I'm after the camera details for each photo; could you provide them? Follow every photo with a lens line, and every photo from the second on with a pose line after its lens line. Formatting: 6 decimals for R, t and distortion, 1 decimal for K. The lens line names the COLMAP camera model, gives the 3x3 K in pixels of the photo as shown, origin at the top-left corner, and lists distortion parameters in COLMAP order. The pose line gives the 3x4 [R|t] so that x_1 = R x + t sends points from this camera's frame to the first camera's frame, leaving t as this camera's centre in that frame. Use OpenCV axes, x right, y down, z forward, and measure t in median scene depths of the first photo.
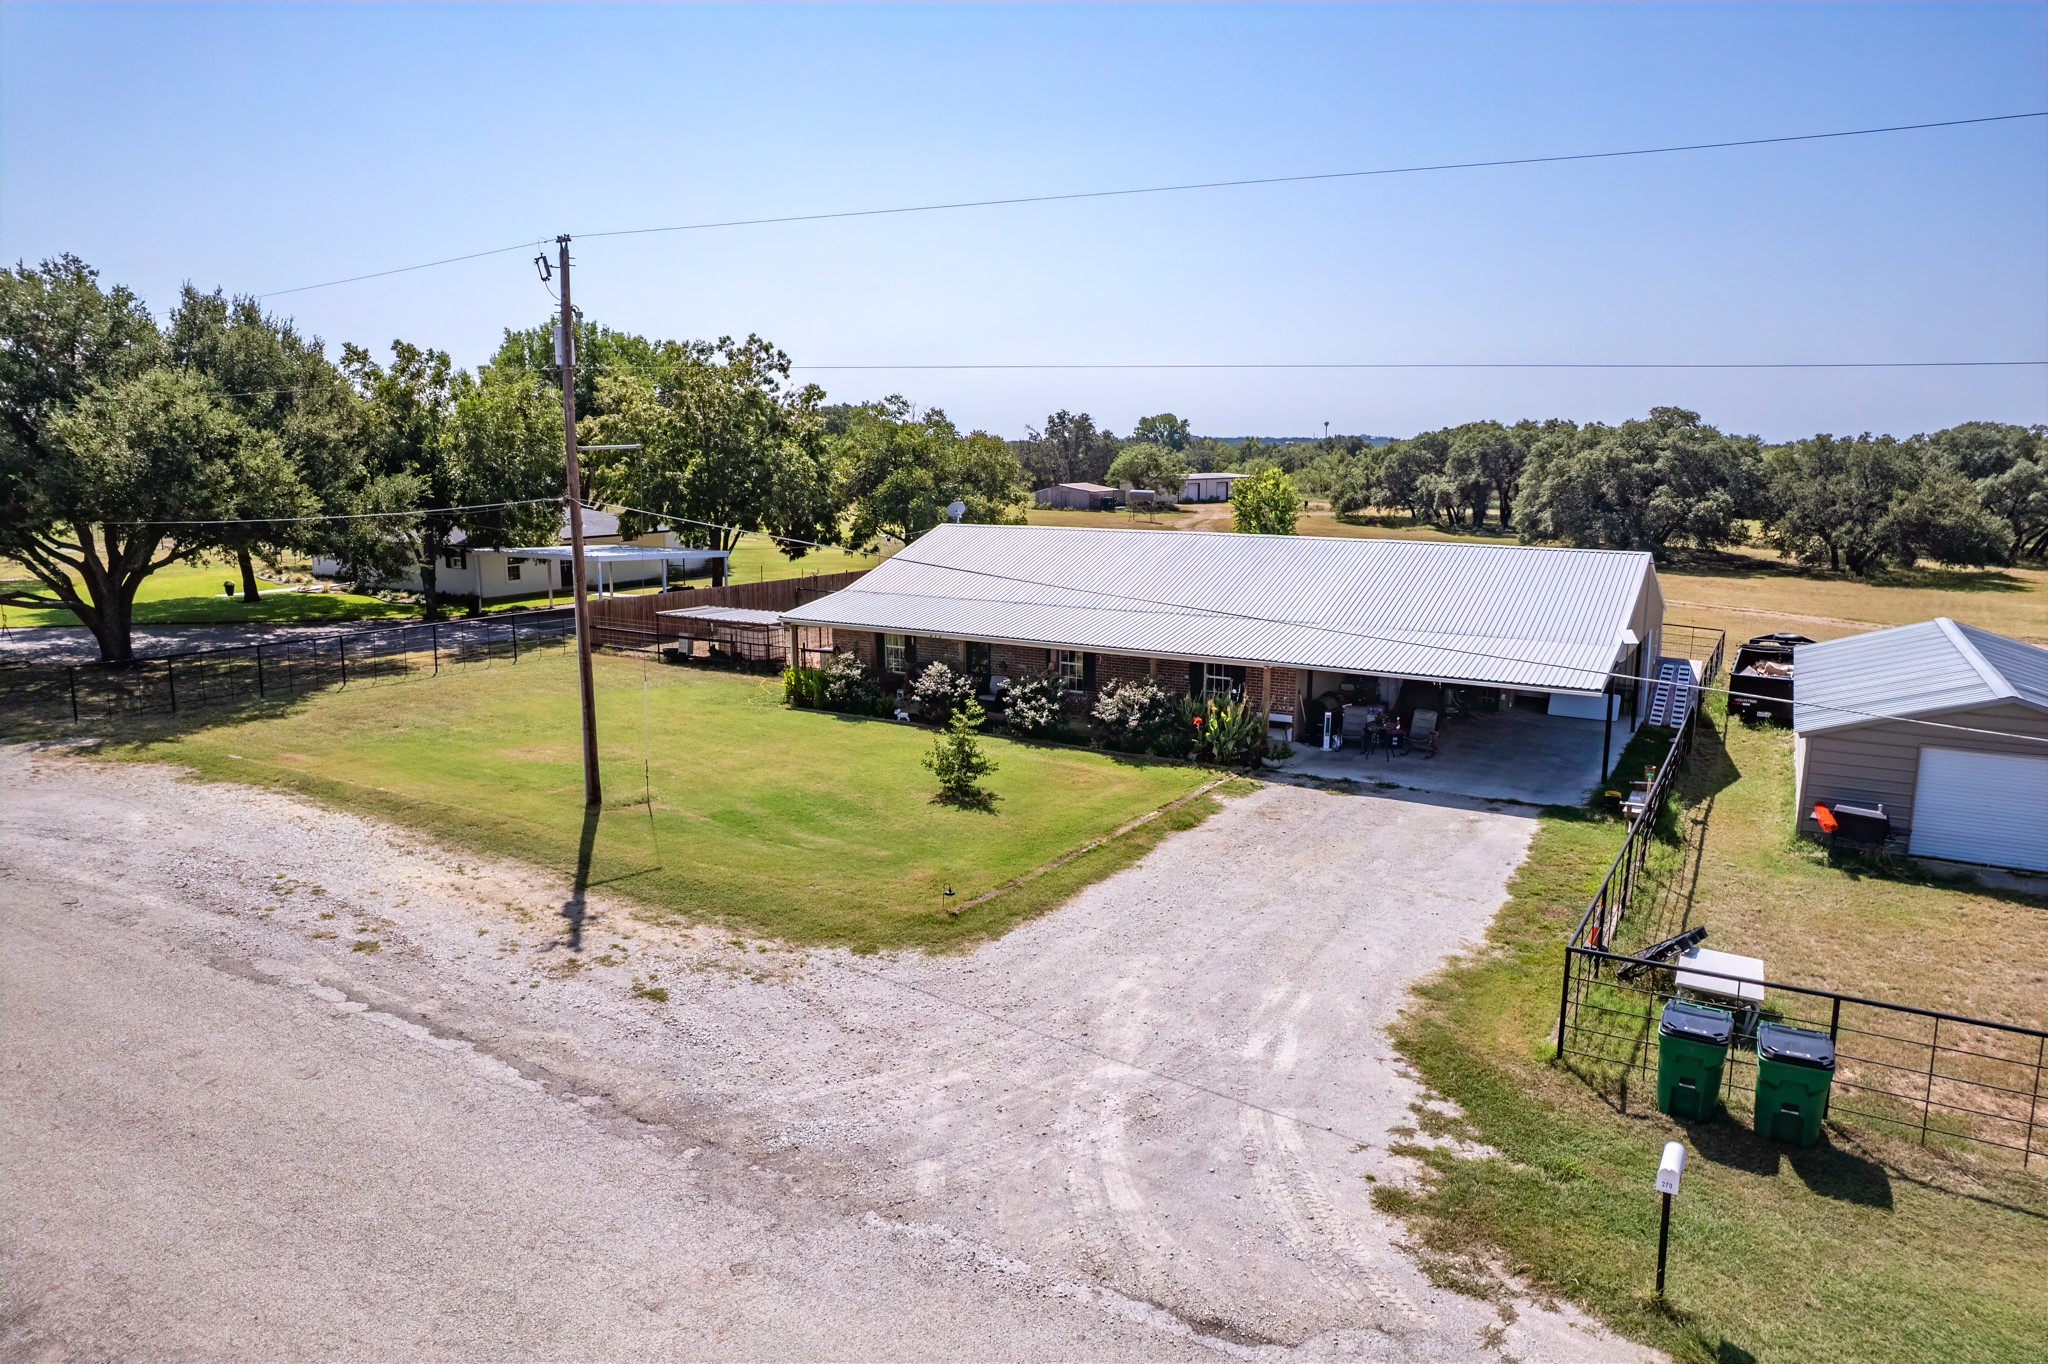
lens RADIAL K [[1289.2, 0, 1040.2], [0, 1289.2, 677.1], [0, 0, 1]] dist [-0.061097, 0.044159]
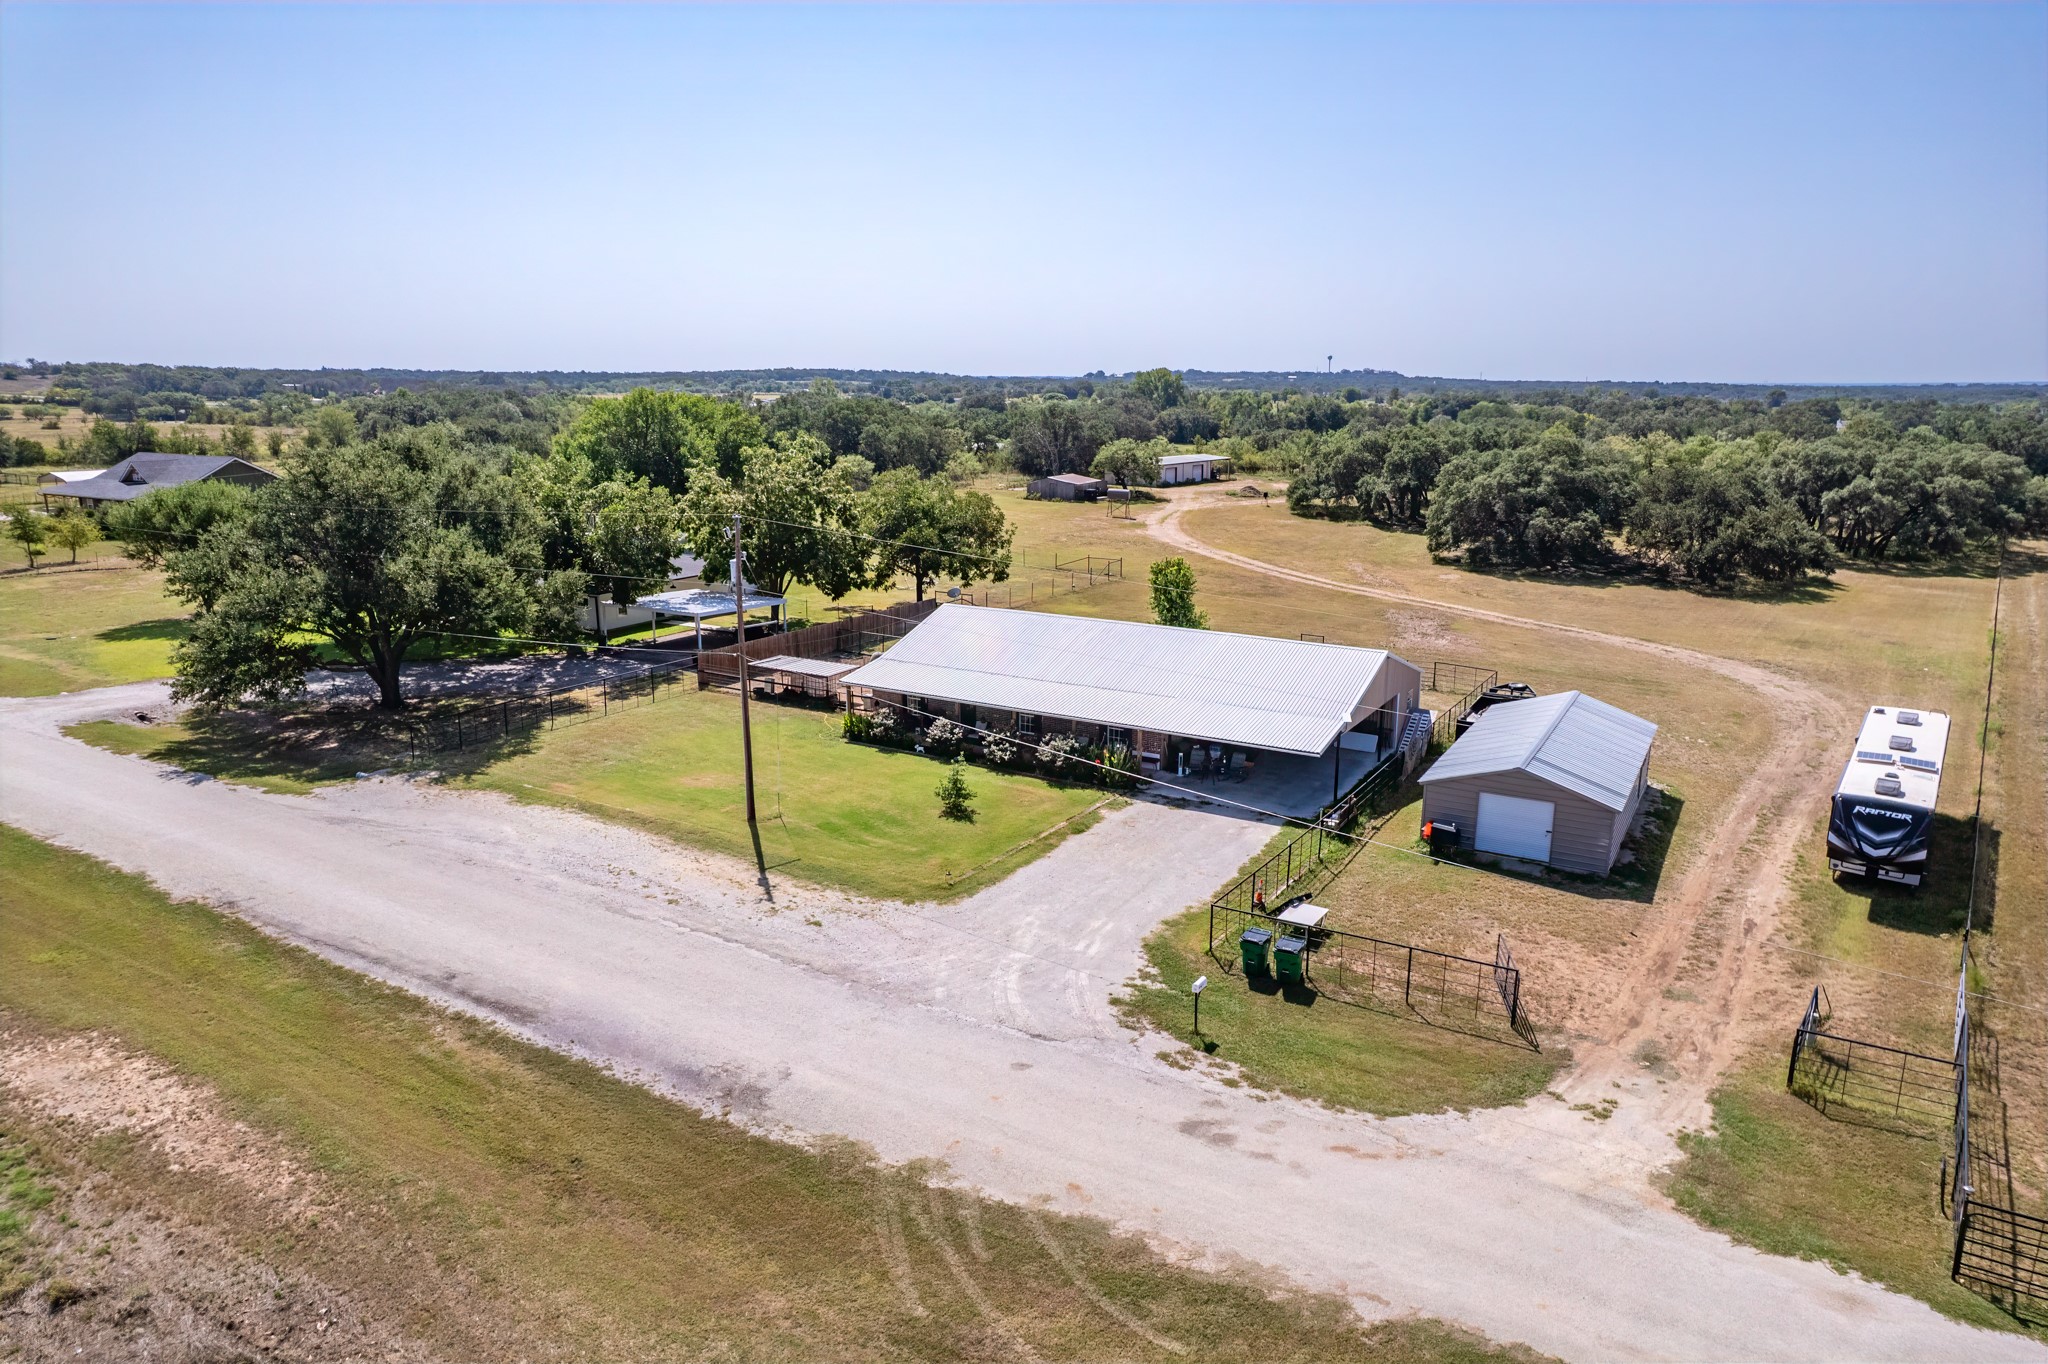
lens RADIAL K [[1289.2, 0, 1039.4], [0, 1289.2, 670.8], [0, 0, 1]] dist [-0.061097, 0.044159]
pose [[0.999995, 0.000401, -0.003037, 0.057593], [-0.000255, 0.998858, 0.047774, -0.182642], [0.003053, -0.047773, 0.998854, -0.742210]]
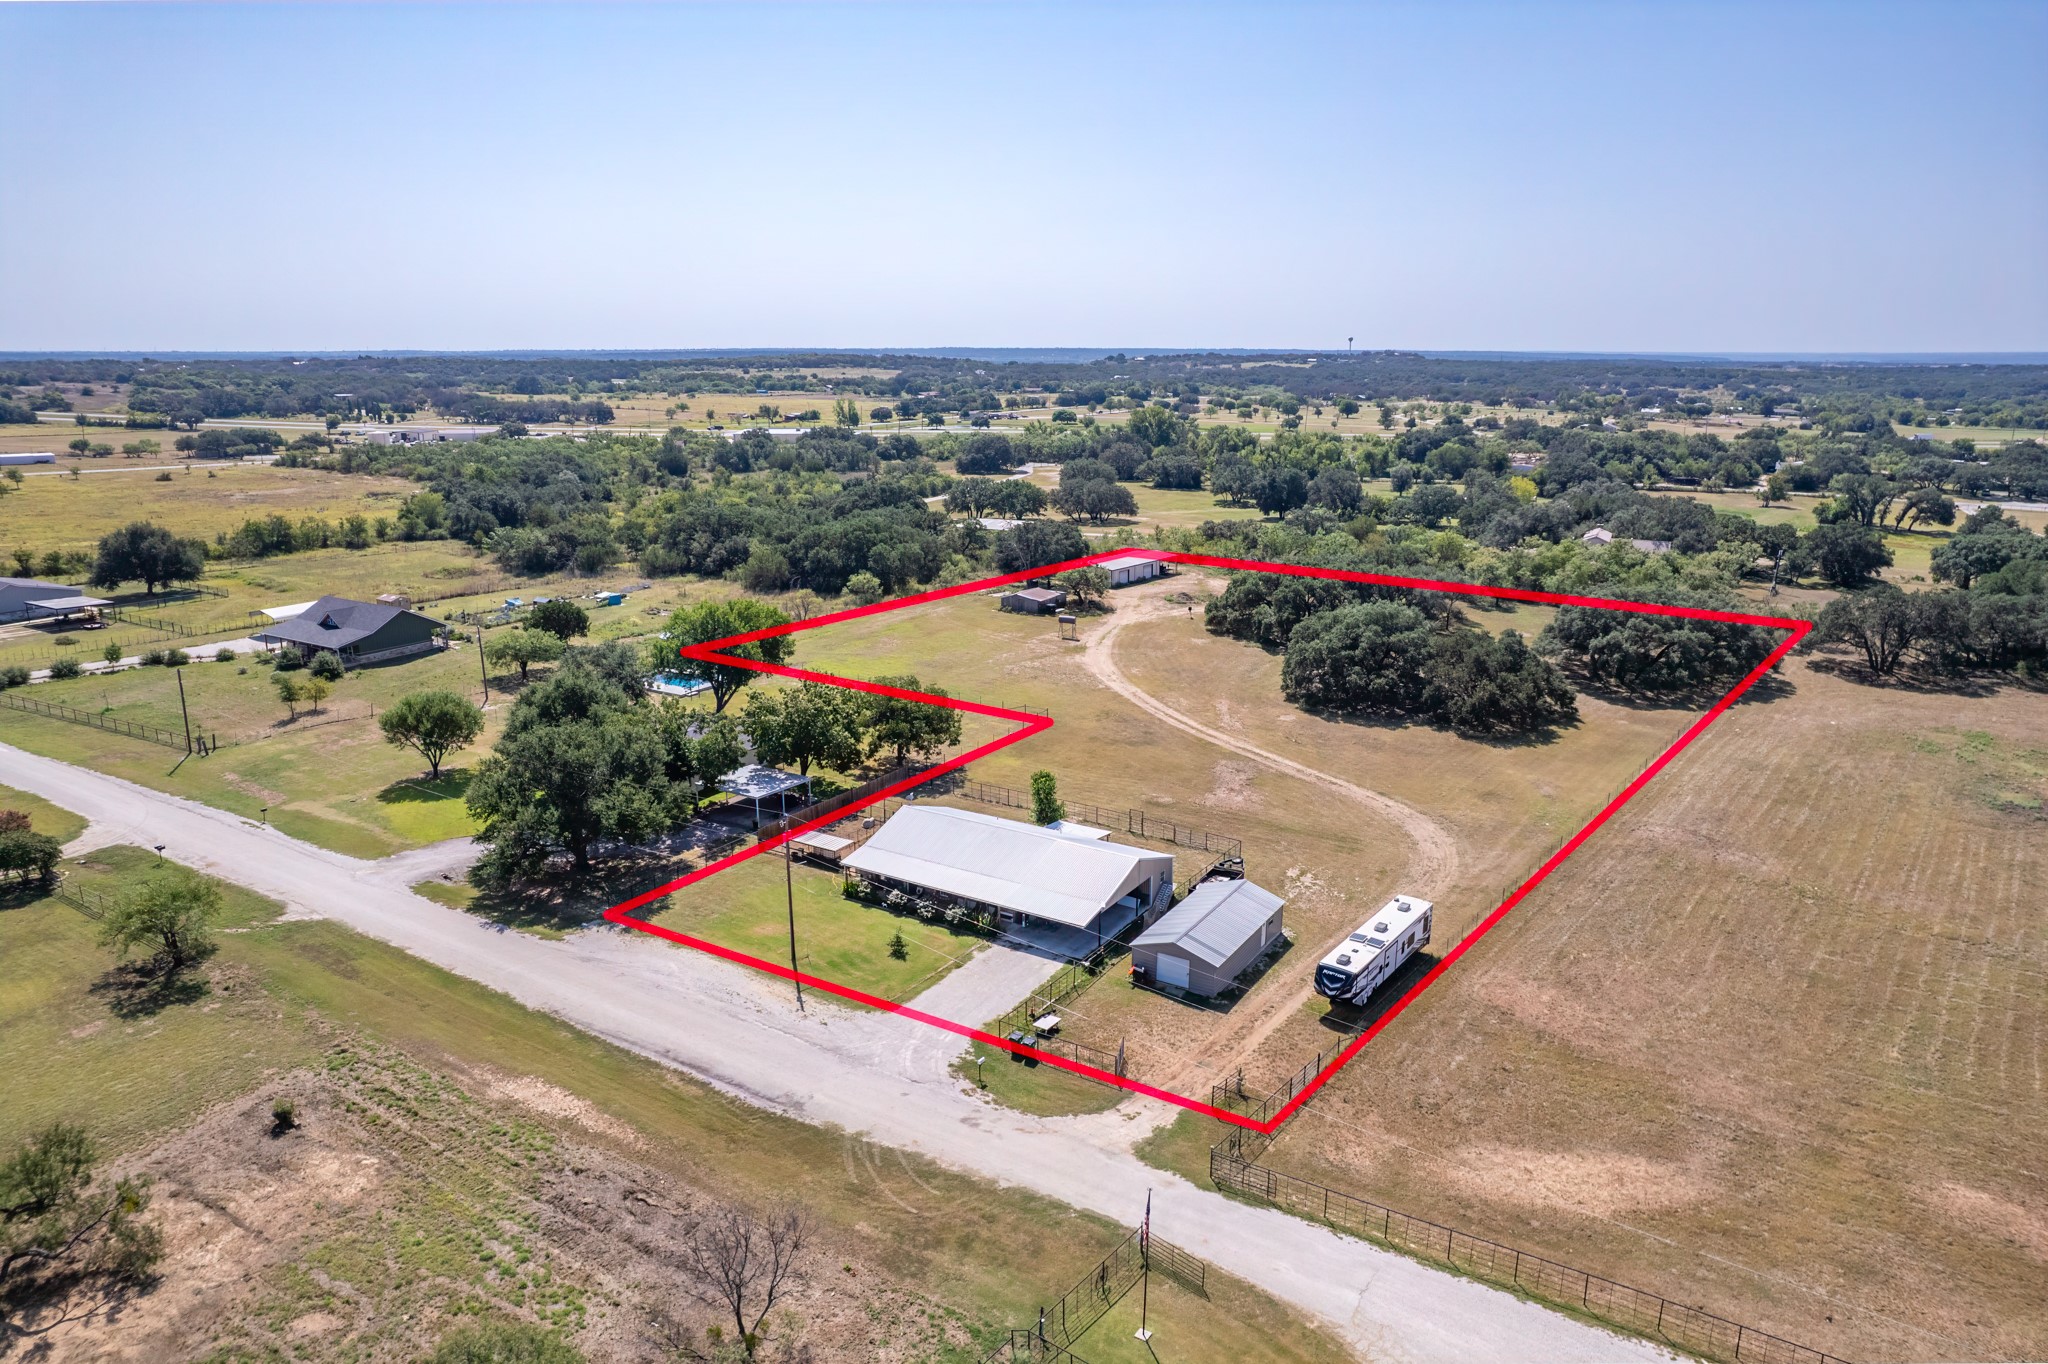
lens RADIAL K [[1289.2, 0, 1036.9], [0, 1289.2, 680.9], [0, 0, 1]] dist [-0.061097, 0.044159]
pose [[0.999717, 0.004611, -0.023329, 0.379790], [-0.002820, 0.997087, 0.076222, -0.879751], [0.023613, -0.076135, 0.996818, -2.311037]]
